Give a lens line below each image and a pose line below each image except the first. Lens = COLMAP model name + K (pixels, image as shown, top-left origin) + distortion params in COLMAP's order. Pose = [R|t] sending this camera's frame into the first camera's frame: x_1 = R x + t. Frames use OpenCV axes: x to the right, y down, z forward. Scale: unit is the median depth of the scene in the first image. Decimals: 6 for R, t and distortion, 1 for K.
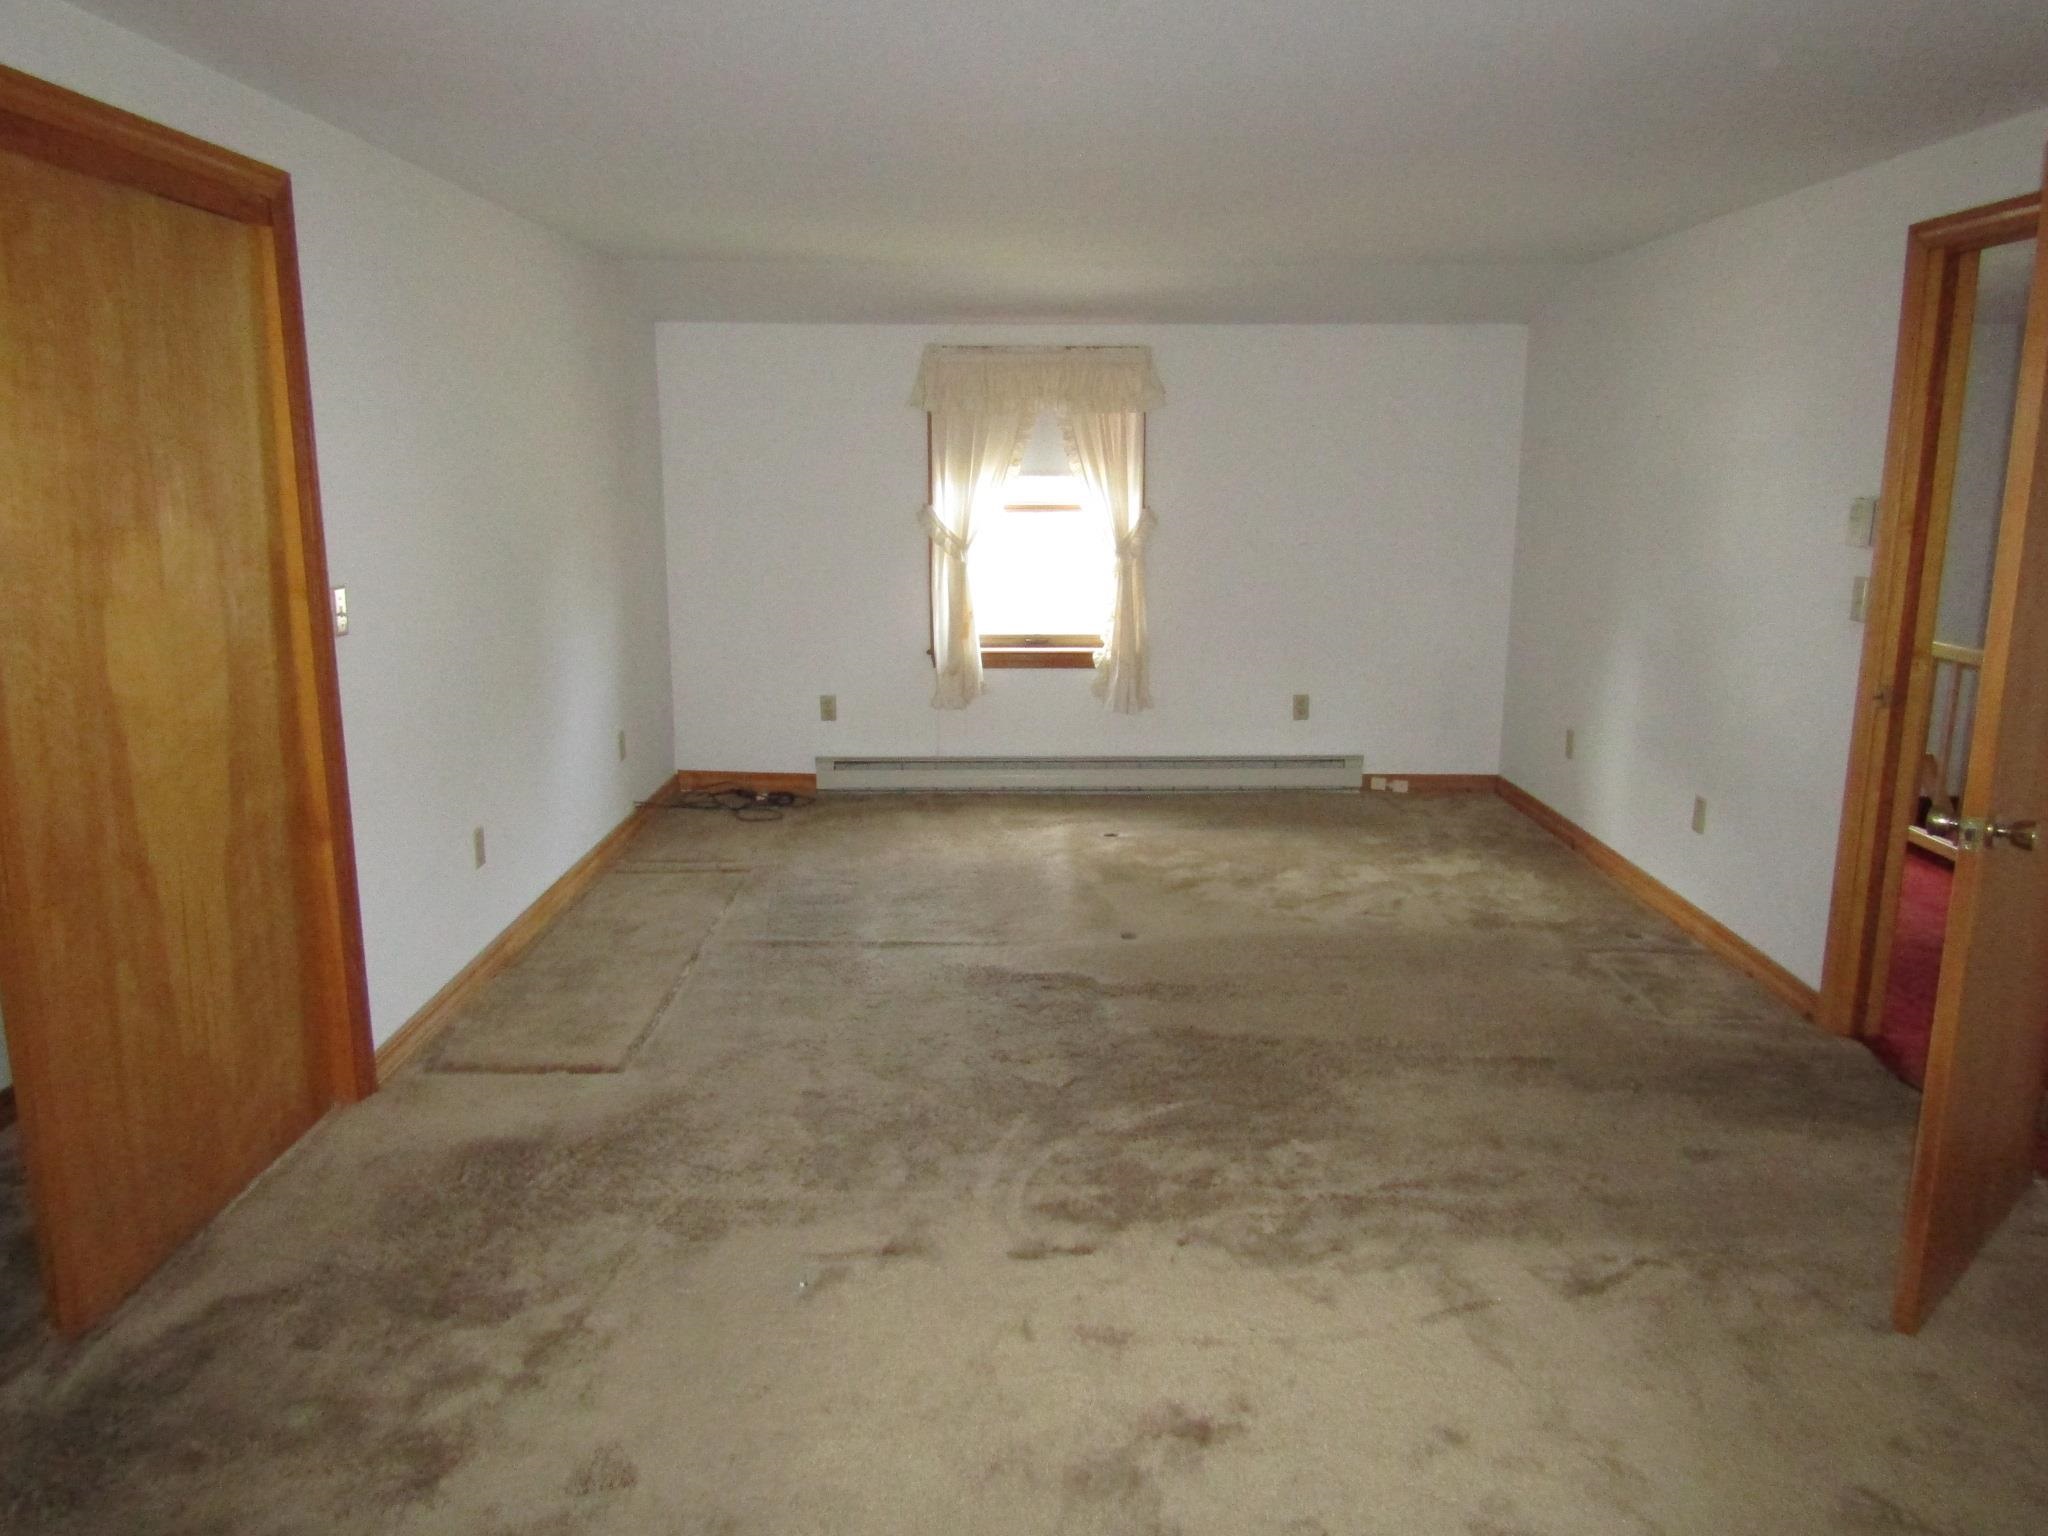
lens RADIAL K [[1467.4, 0, 1021.6], [0, 1467.4, 777.3], [0, 0, 1]] dist [-0.007964, 0.003103]
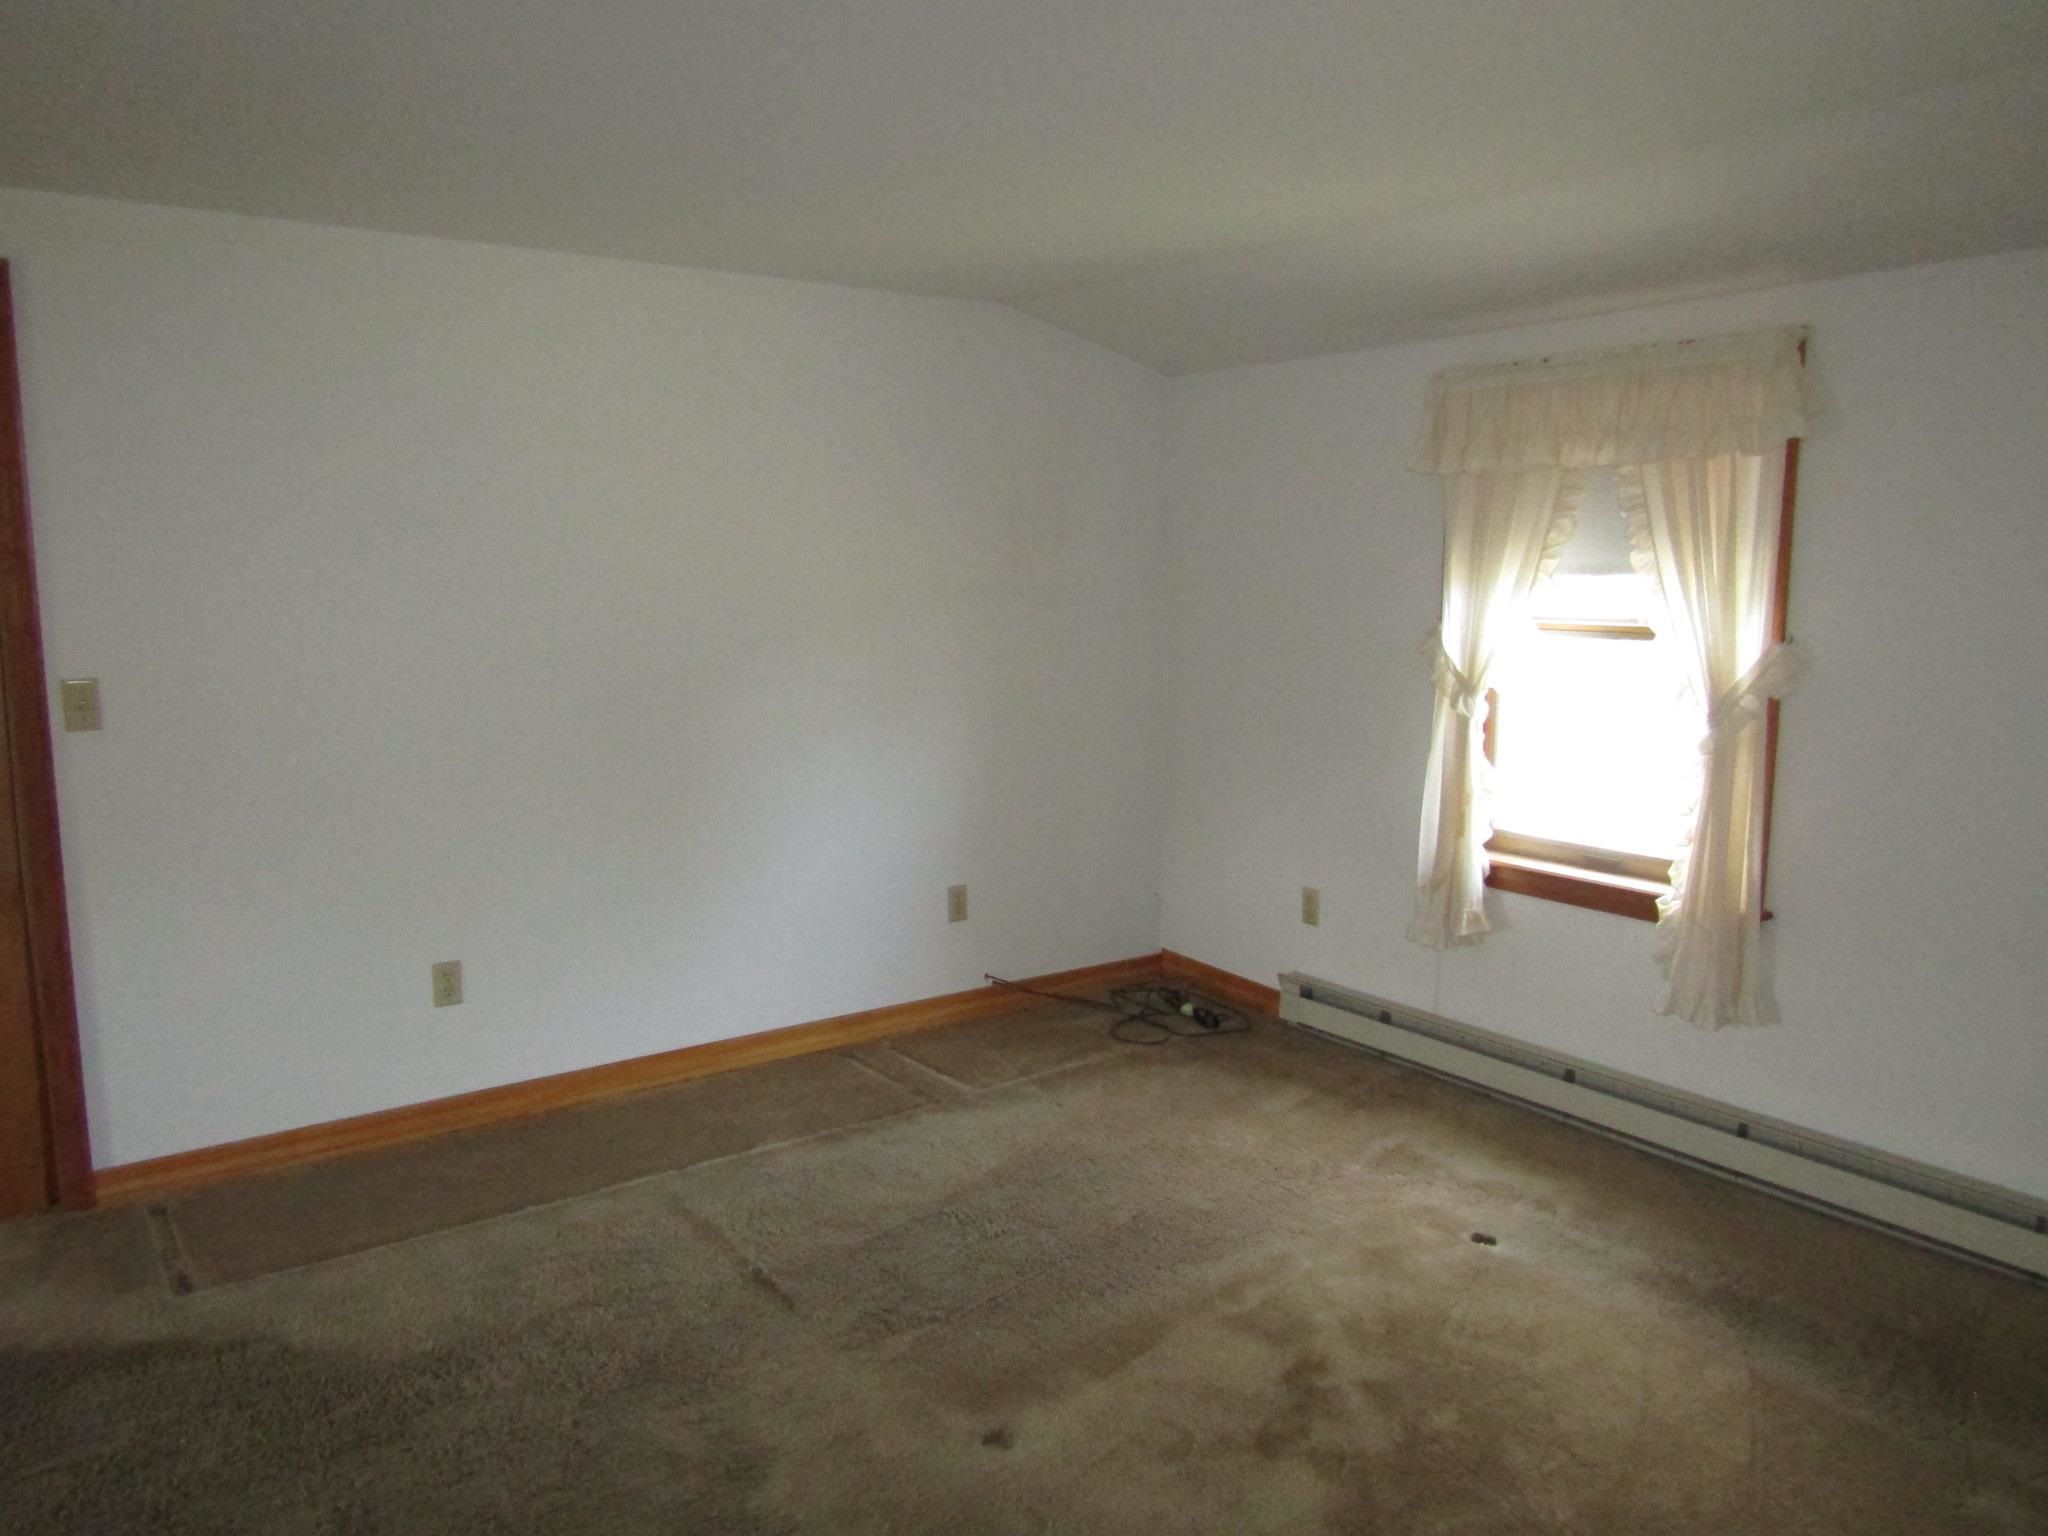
lens RADIAL K [[1467.4, 0, 1021.6], [0, 1467.4, 777.3], [0, 0, 1]] dist [-0.007964, 0.003103]
pose [[0.584379, 0.113647, -0.803483, 0.351300], [-0.170466, 0.985244, 0.015375, -0.098513], [0.793374, 0.127982, 0.595129, 0.493116]]
